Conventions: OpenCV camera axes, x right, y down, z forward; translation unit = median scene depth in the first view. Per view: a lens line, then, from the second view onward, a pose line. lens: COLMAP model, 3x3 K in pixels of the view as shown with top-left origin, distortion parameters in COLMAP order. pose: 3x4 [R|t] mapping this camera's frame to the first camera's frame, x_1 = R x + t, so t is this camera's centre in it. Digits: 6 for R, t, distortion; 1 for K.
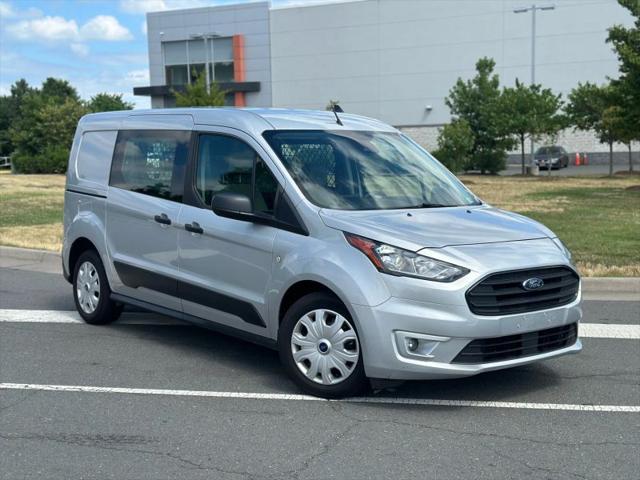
lens RADIAL K [[875.3, 0, 319.9], [0, 875.3, 240.6], [0, 0, 1]] dist [0.116781, 0.000000]
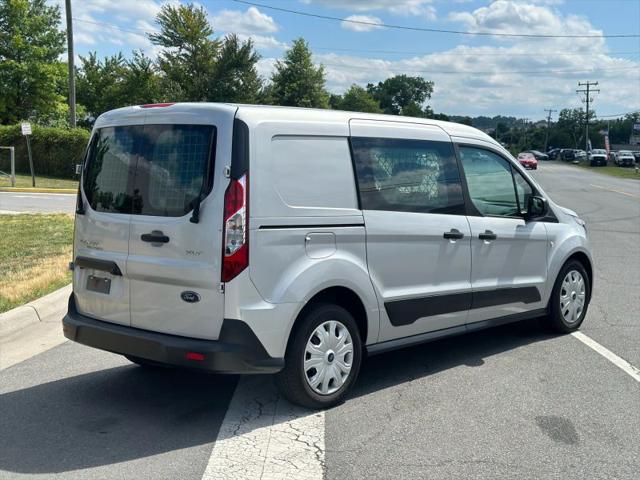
lens RADIAL K [[875.3, 0, 323.5], [0, 875.3, 235.0], [0, 0, 1]] dist [0.116781, 0.000000]
pose [[-0.116621, -0.098772, 0.988253, -1.340833], [0.089240, 0.989975, 0.109475, -0.171567], [-0.989159, 0.100959, -0.106637, 1.508933]]
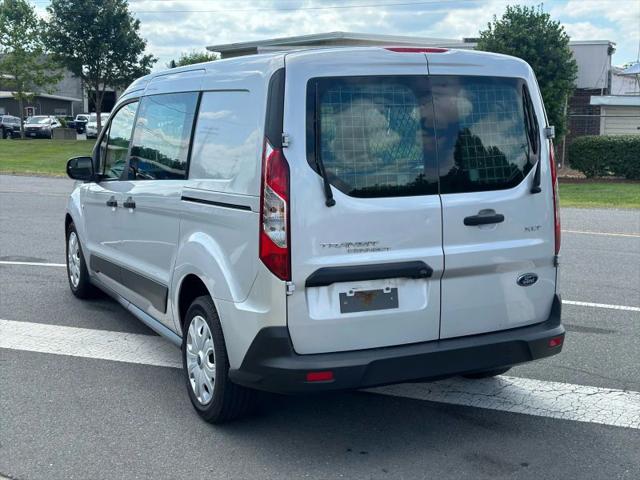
lens RADIAL K [[875.3, 0, 326.4], [0, 875.3, 255.1], [0, 0, 1]] dist [0.116781, 0.000000]
pose [[-0.966571, -0.046510, 0.252144, -0.443542], [0.018480, 0.968215, 0.249434, -0.243729], [-0.255731, 0.245756, -0.934990, 2.346415]]
